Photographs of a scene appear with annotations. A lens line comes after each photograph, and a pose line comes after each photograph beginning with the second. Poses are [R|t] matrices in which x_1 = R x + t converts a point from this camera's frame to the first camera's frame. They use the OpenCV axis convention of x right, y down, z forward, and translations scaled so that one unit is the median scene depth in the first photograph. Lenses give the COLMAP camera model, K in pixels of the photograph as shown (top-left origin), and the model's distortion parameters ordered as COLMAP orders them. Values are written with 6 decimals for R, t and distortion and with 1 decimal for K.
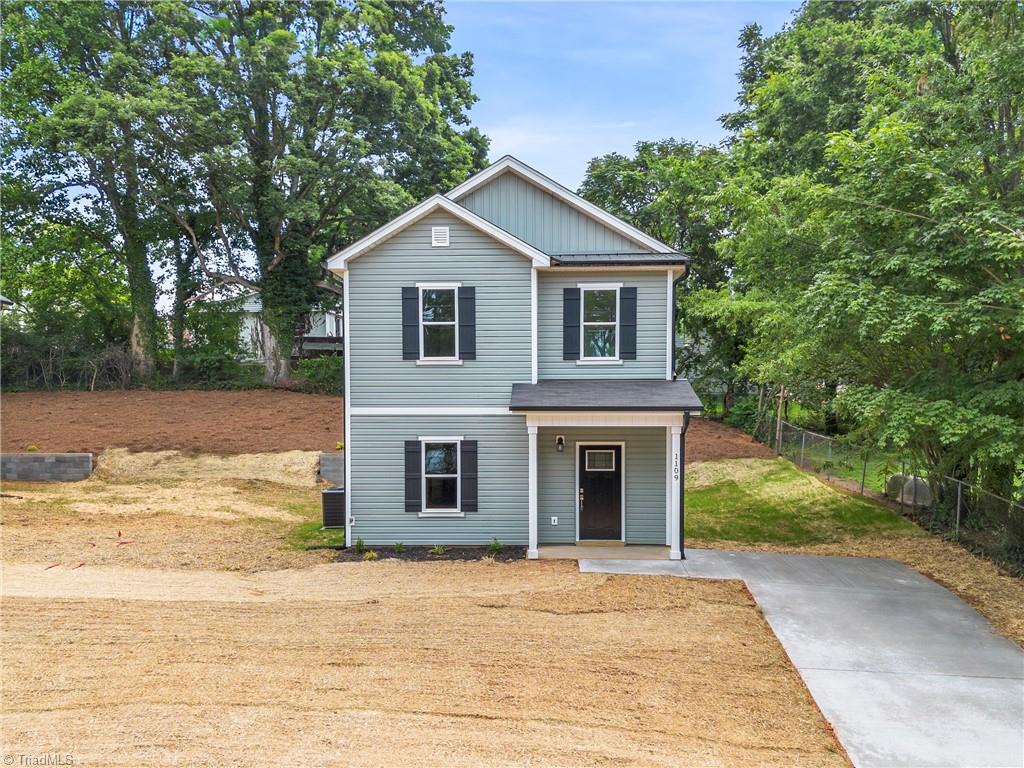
lens RADIAL K [[780.6, 0, 514.2], [0, 780.6, 404.0], [0, 0, 1]] dist [0.046098, -0.000272]
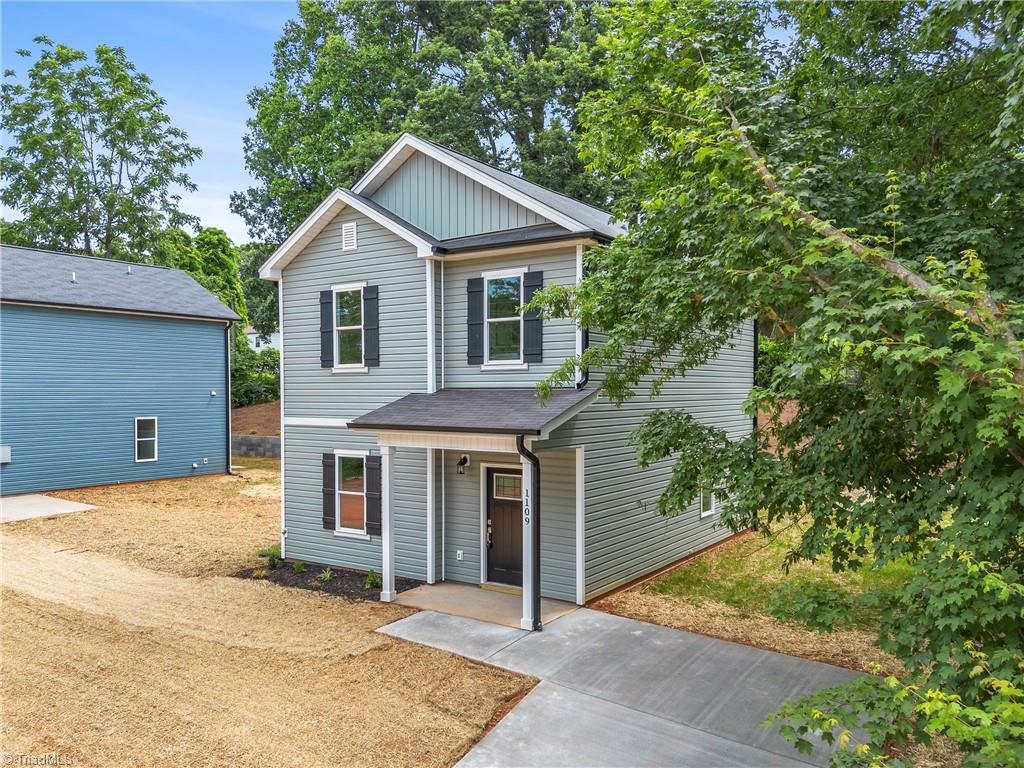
lens RADIAL K [[728.2, 0, 512.0], [0, 728.2, 384.0], [0, 0, 1]] dist [0.034110, -0.002648]
pose [[0.863439, -0.004815, -0.504430, 0.505069], [0.003908, 0.999988, -0.002855, -0.033469], [0.504437, 0.000494, 0.863448, 0.351923]]
